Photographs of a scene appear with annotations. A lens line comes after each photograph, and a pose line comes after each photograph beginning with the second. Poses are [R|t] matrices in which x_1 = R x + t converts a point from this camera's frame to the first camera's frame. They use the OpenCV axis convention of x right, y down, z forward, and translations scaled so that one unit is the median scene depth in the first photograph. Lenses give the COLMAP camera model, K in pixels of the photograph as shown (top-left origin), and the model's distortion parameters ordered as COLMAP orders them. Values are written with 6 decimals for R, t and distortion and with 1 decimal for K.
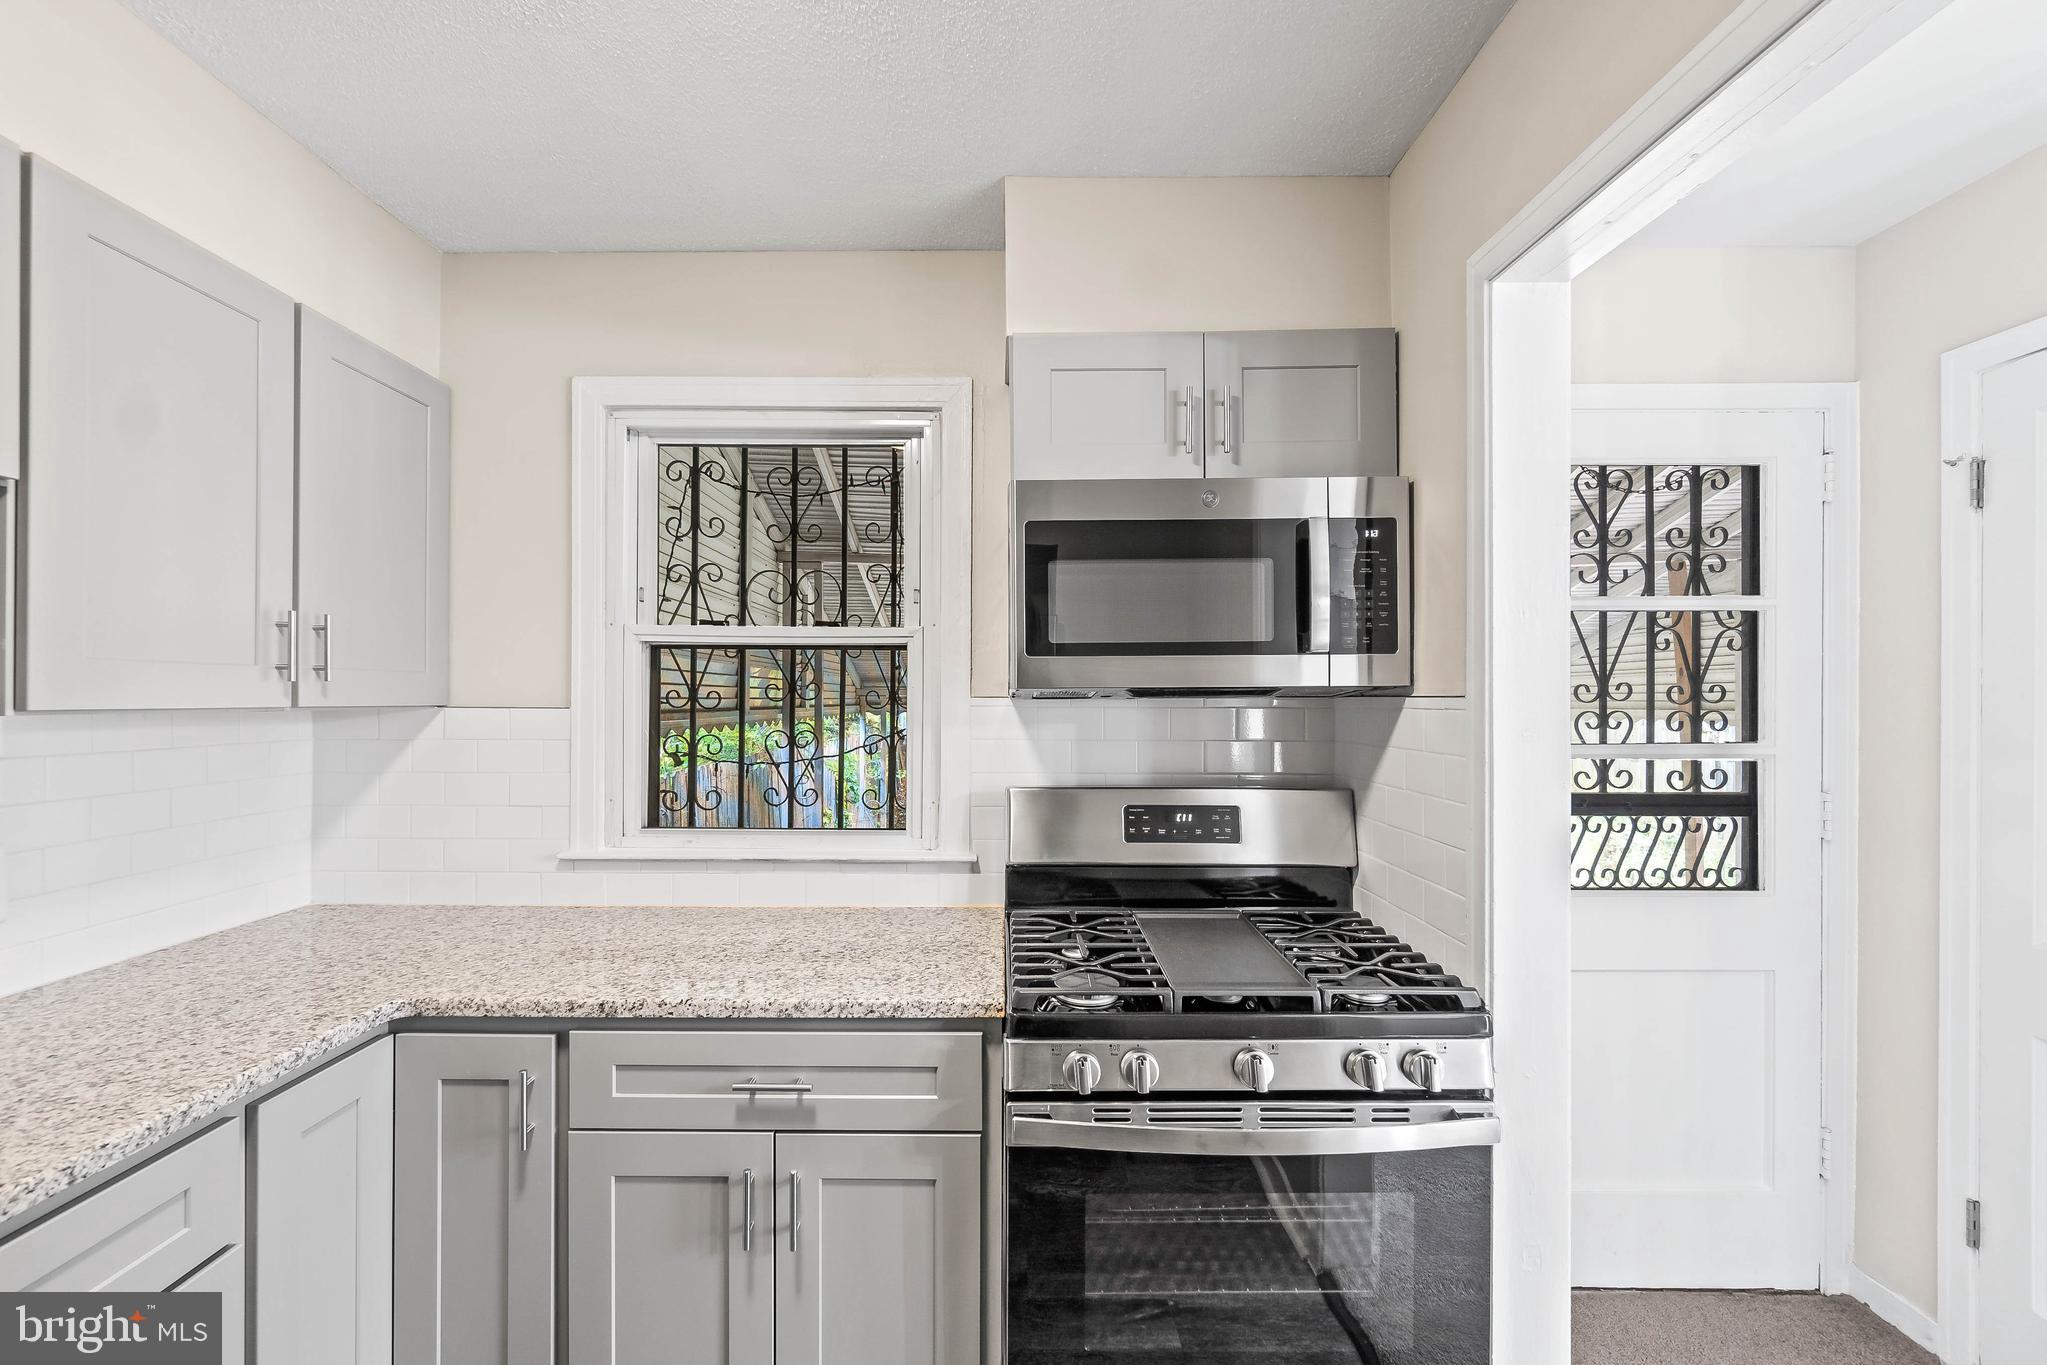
lens RADIAL K [[876.8, 0, 1017.7], [0, 876.8, 686.6], [0, 0, 1]] dist [0.000164, 0.000008]
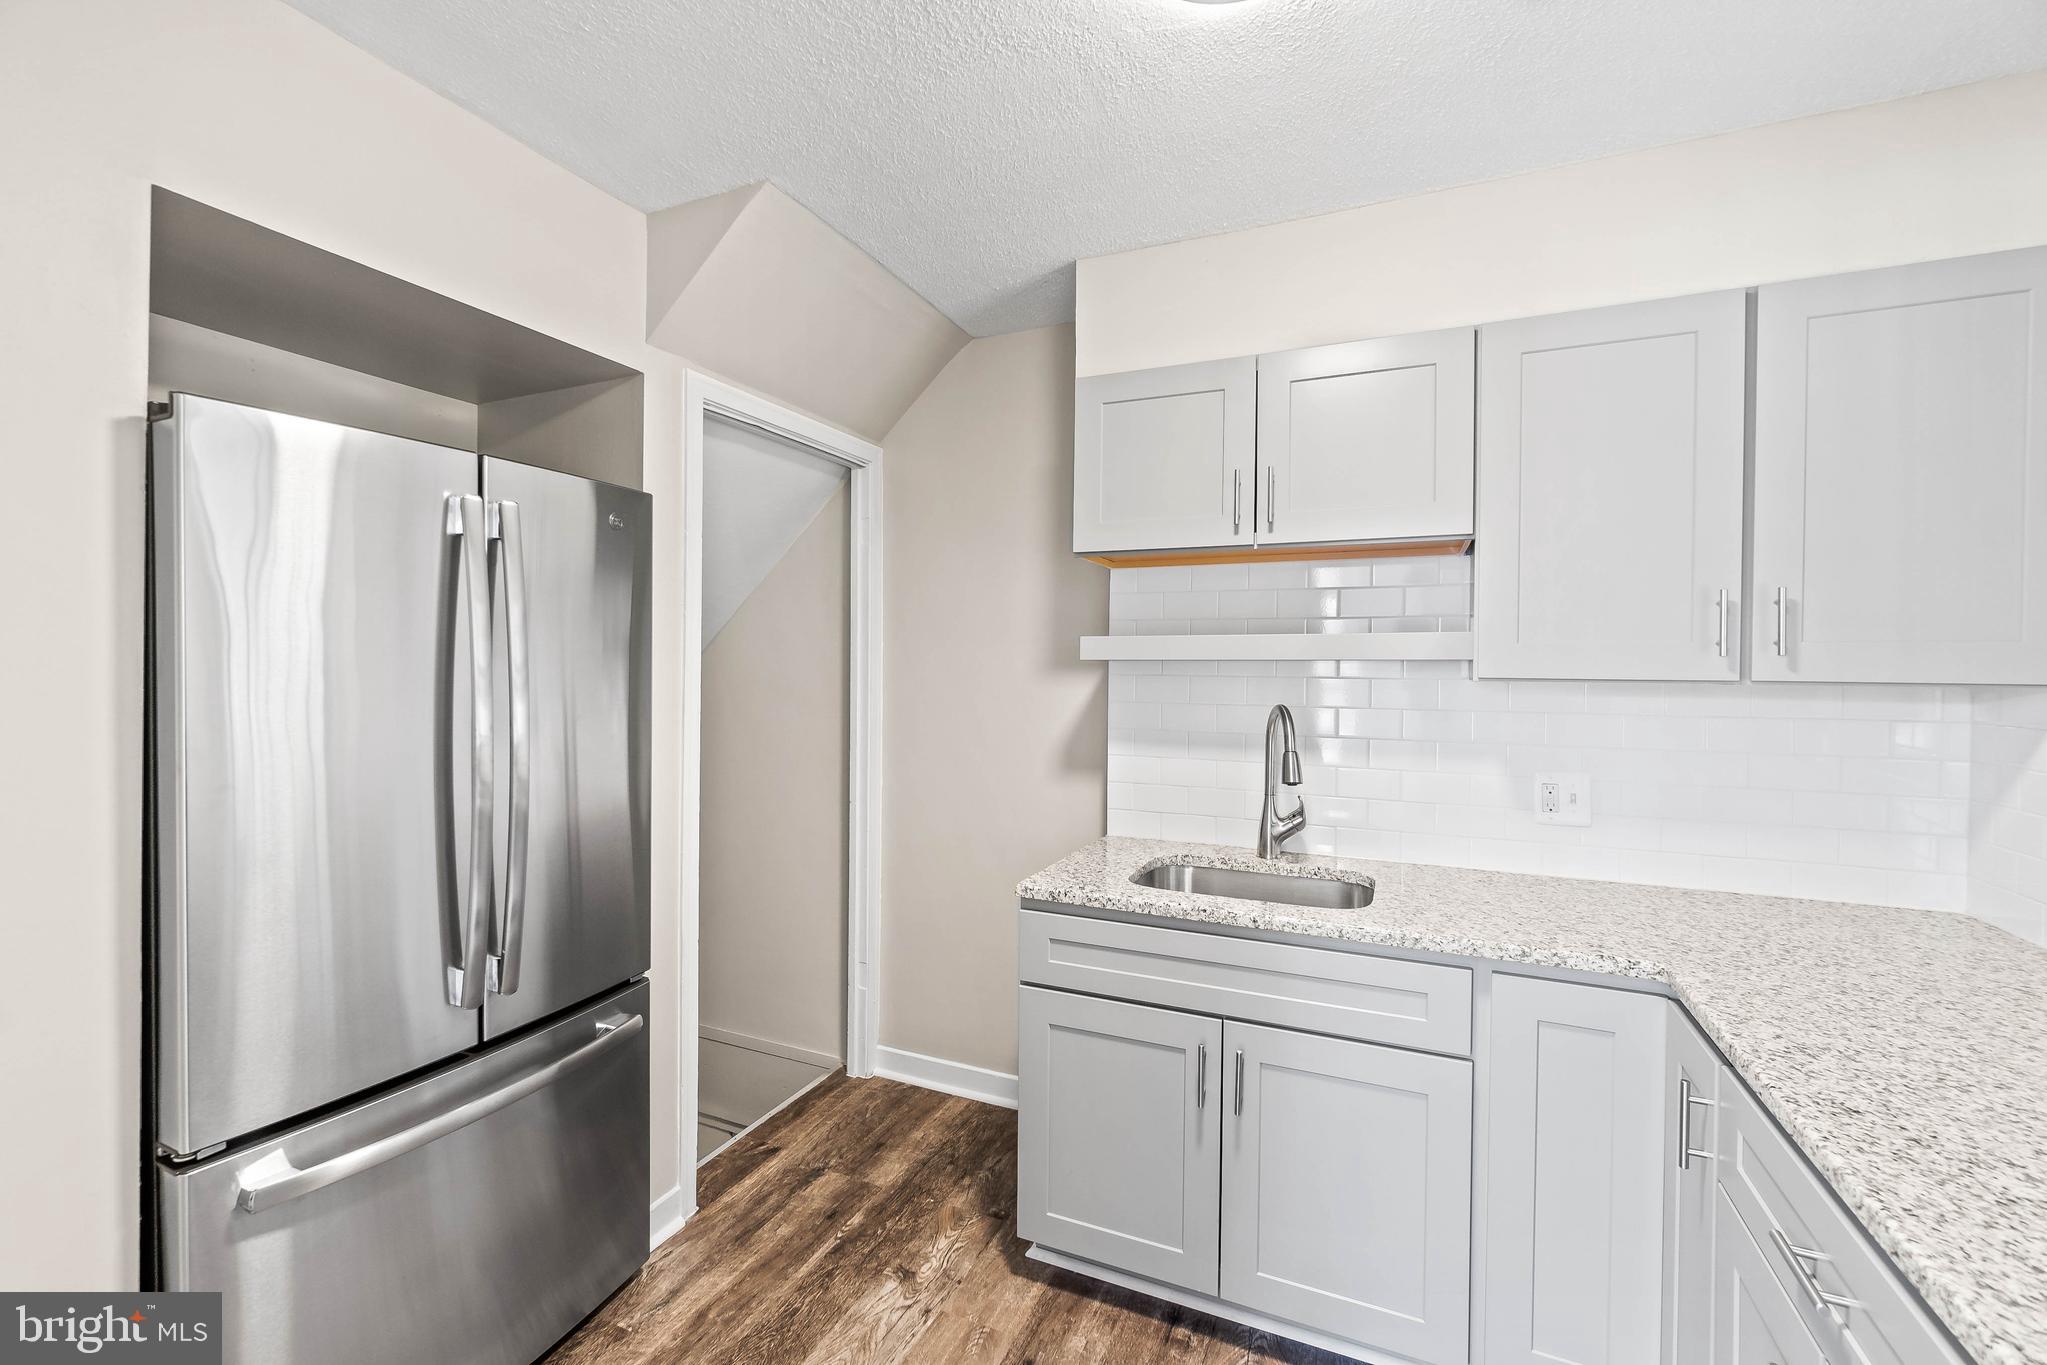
lens RADIAL K [[876.8, 0, 1019.7], [0, 876.8, 682.0], [0, 0, 1]] dist [0.000164, 0.000008]
pose [[-0.408453, 0.011764, -0.912703, 0.553807], [0.003280, 0.999929, 0.011420, 0.011260], [0.912773, 0.001671, -0.408463, 0.752814]]
